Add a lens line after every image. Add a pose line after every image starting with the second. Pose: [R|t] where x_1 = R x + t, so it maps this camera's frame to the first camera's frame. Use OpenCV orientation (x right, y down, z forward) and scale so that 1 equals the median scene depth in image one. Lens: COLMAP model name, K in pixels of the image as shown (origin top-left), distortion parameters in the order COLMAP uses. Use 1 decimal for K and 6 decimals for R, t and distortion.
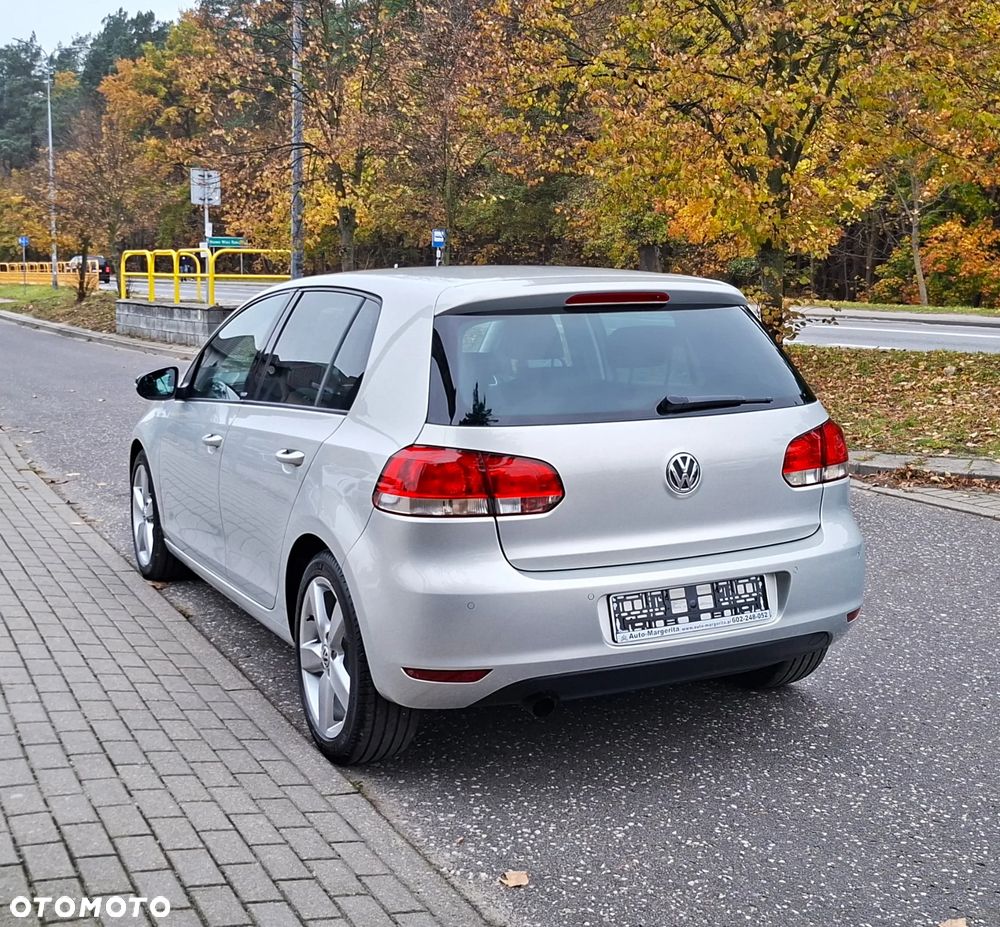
lens RADIAL K [[1262.8, 0, 555.0], [0, 1262.8, 432.2], [0, 0, 1]] dist [0.075260, 0.000000]
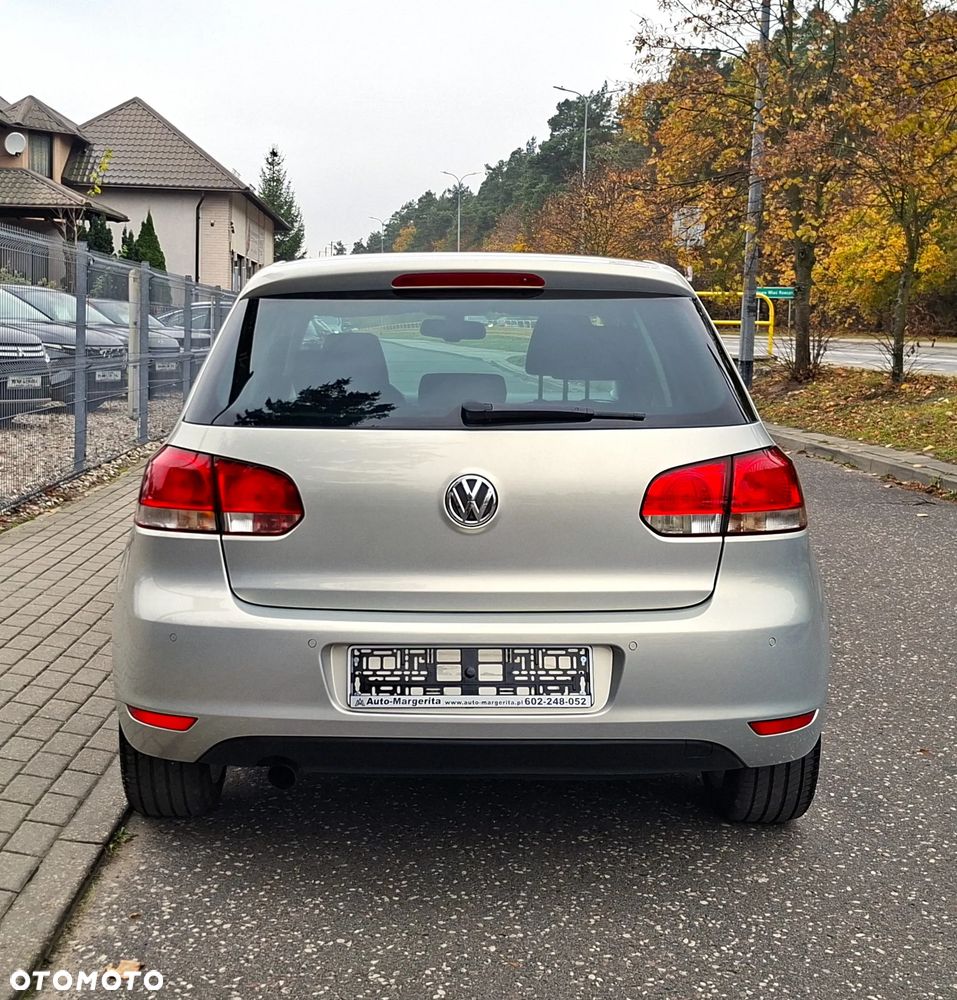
lens RADIAL K [[1423.3, 0, 452.3], [0, 1423.3, 457.0], [0, 0, 1]] dist [0.076389, 0.000000]
pose [[0.888259, 0.048614, -0.456763, 0.483766], [-0.064512, 0.997731, -0.019264, 0.023152], [0.454790, 0.046578, 0.889380, 0.222042]]
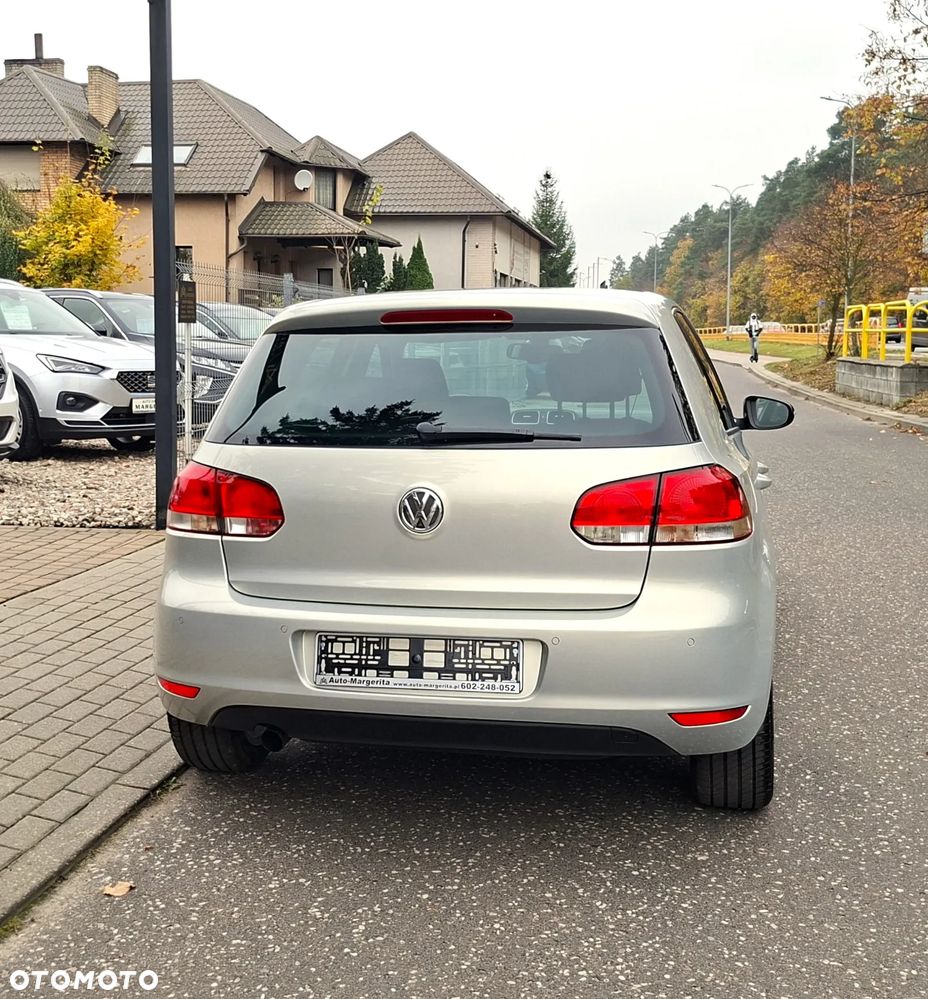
lens RADIAL K [[1336.3, 0, 430.8], [0, 1336.3, 482.4], [0, 0, 1]] dist [0.073140, 0.000000]
pose [[0.769625, 0.064915, -0.635187, 0.697841], [-0.074085, 0.997178, 0.012145, 0.000846], [0.634183, 0.037711, 0.772263, 0.279149]]
